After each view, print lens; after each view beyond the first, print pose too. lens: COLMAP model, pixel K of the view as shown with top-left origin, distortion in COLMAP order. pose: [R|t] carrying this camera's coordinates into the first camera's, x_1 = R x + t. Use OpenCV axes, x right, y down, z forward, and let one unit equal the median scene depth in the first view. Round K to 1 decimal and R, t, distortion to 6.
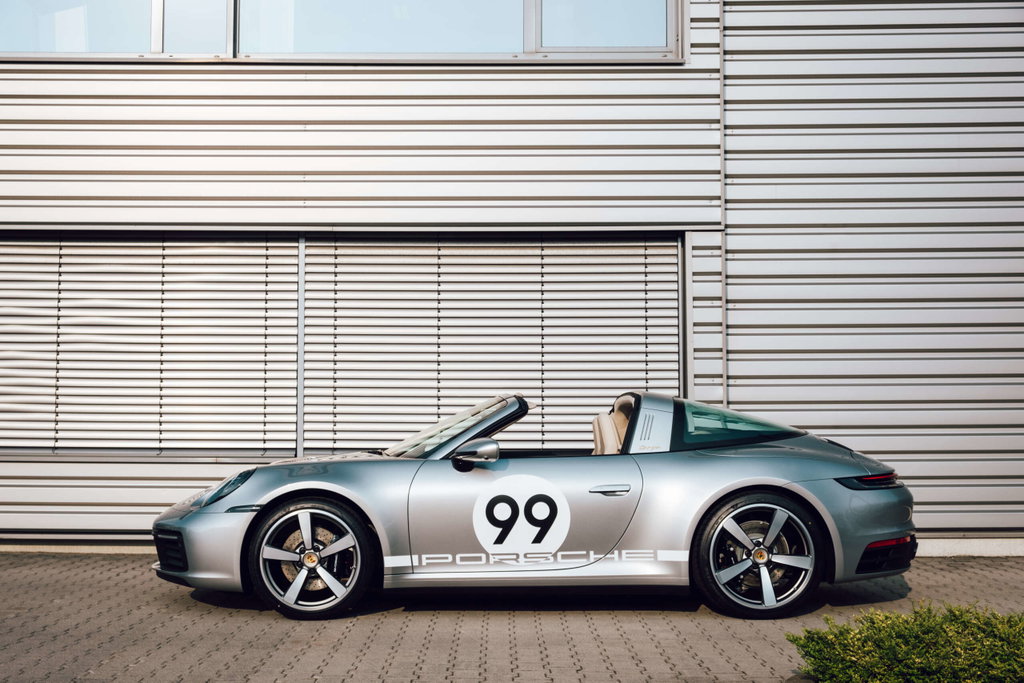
lens RADIAL K [[1415.6, 0, 512.0], [0, 1415.6, 341.5], [0, 0, 1]] dist [-0.022100, -0.009263]
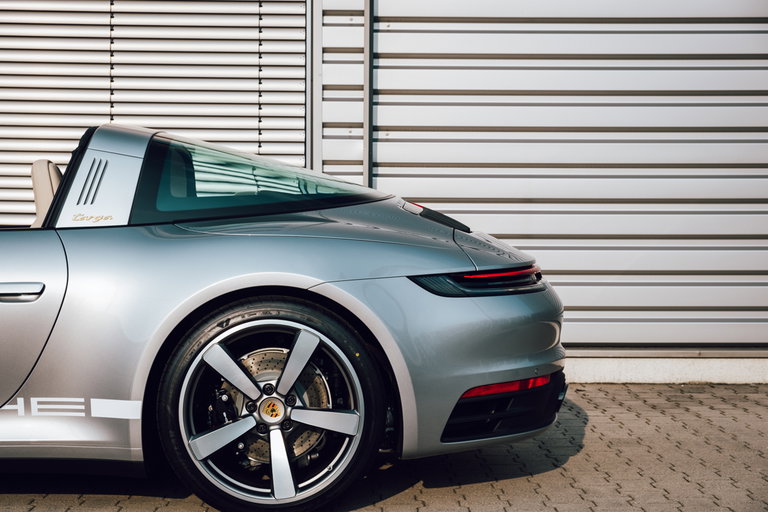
lens RADIAL K [[1410.0, 0, 384.0], [0, 1410.0, 256.0], [0, 0, 1]] dist [-0.032655, -0.010627]
pose [[0.999398, 0.011568, 0.032708, 0.201359], [-0.014456, 0.995882, 0.089499, 0.038725], [-0.031538, -0.089918, 0.995450, 0.441842]]
